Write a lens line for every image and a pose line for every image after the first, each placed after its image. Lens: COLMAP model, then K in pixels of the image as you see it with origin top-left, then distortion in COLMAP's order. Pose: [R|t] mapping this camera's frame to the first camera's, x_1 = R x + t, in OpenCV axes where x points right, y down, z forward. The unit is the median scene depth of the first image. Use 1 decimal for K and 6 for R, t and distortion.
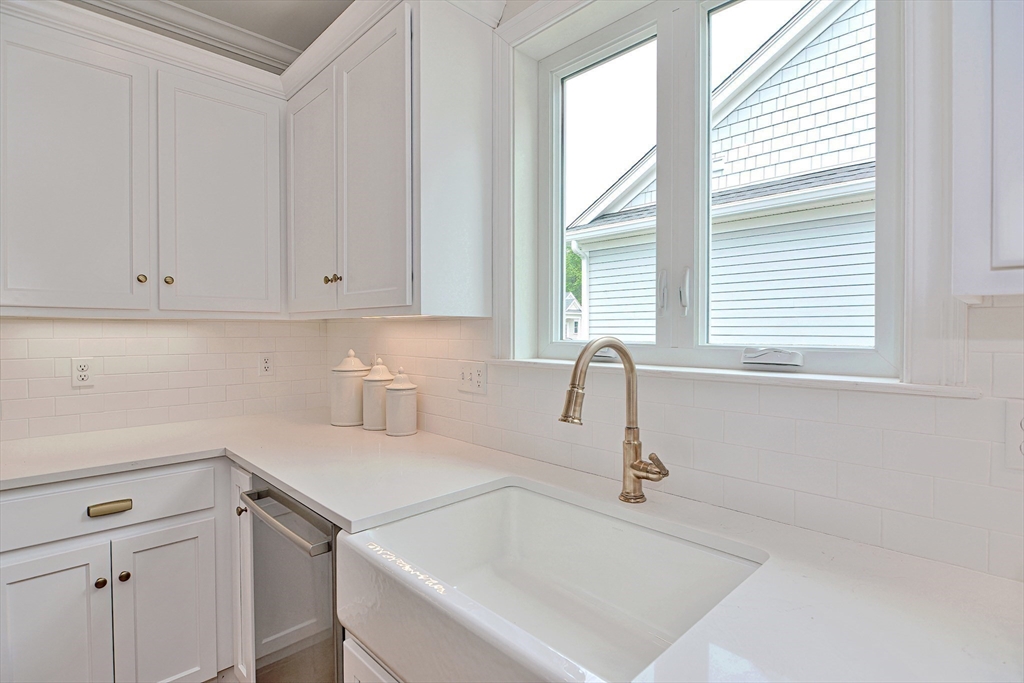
lens RADIAL K [[503.3, 0, 513.3], [0, 503.3, 336.3], [0, 0, 1]] dist [-0.002510, -0.000730]
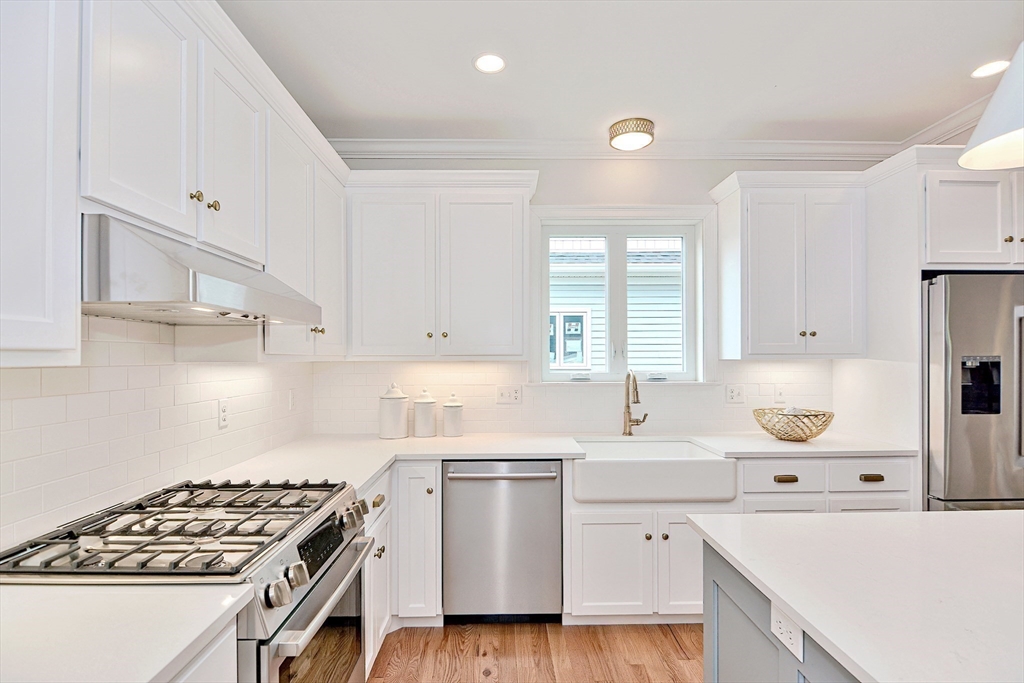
lens RADIAL K [[510.0, 0, 511.1], [0, 510.0, 355.3], [0, 0, 1]] dist [-0.001283, -0.000340]
pose [[0.672740, -0.001773, 0.739877, -1.623401], [0.012441, 0.999883, -0.008916, -0.044311], [-0.739775, 0.015203, 0.672683, -0.224718]]
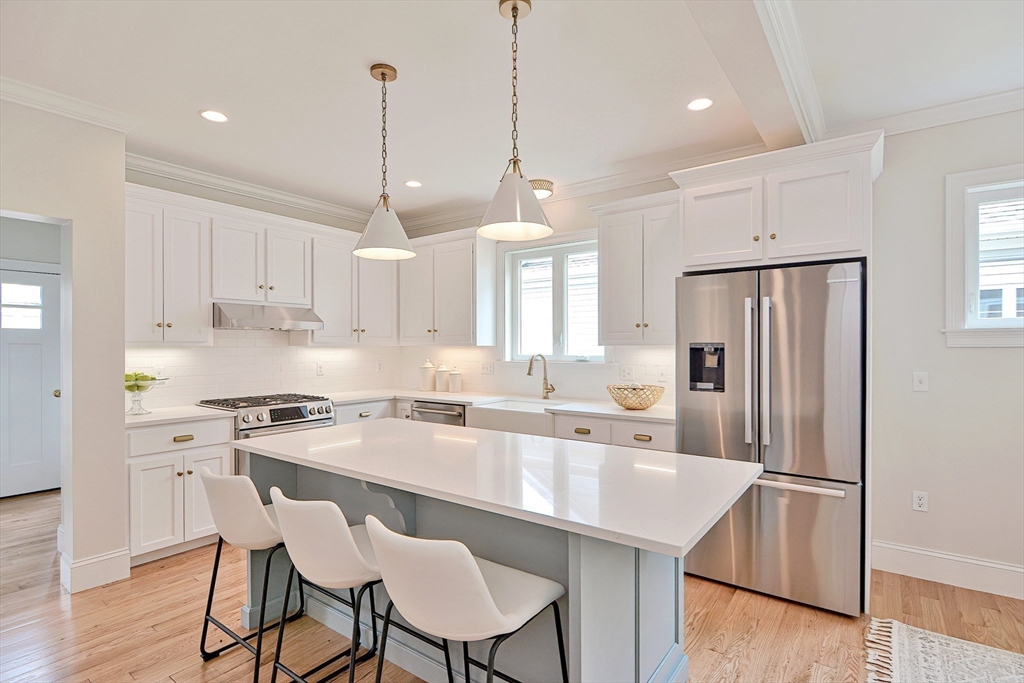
lens RADIAL K [[501.3, 0, 512.1], [0, 501.3, 346.3], [0, 0, 1]] dist [0.000059, -0.000224]
pose [[0.985915, -0.002754, 0.167226, -0.473711], [0.004534, 0.999937, -0.010266, -0.008622], [-0.167187, 0.010880, 0.985865, -1.977753]]
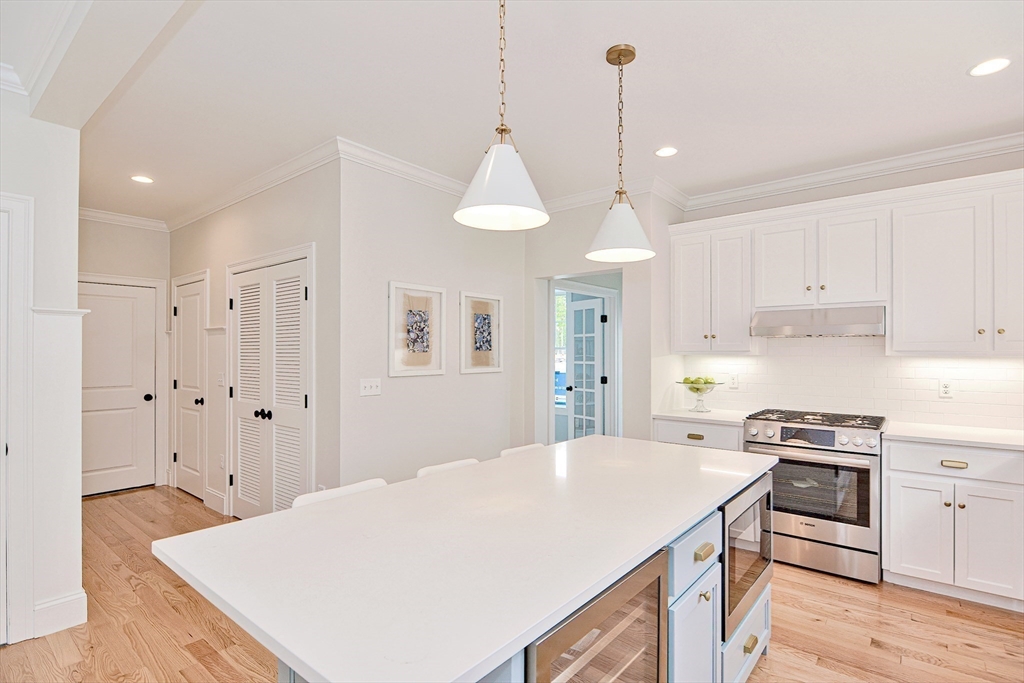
lens RADIAL K [[510.0, 0, 511.1], [0, 510.0, 355.3], [0, 0, 1]] dist [-0.001283, -0.000340]
pose [[0.112199, 0.002851, -0.993682, 0.852578], [-0.012882, 0.999916, 0.001414, -0.029018], [0.993602, 0.012642, 0.112226, -0.804488]]
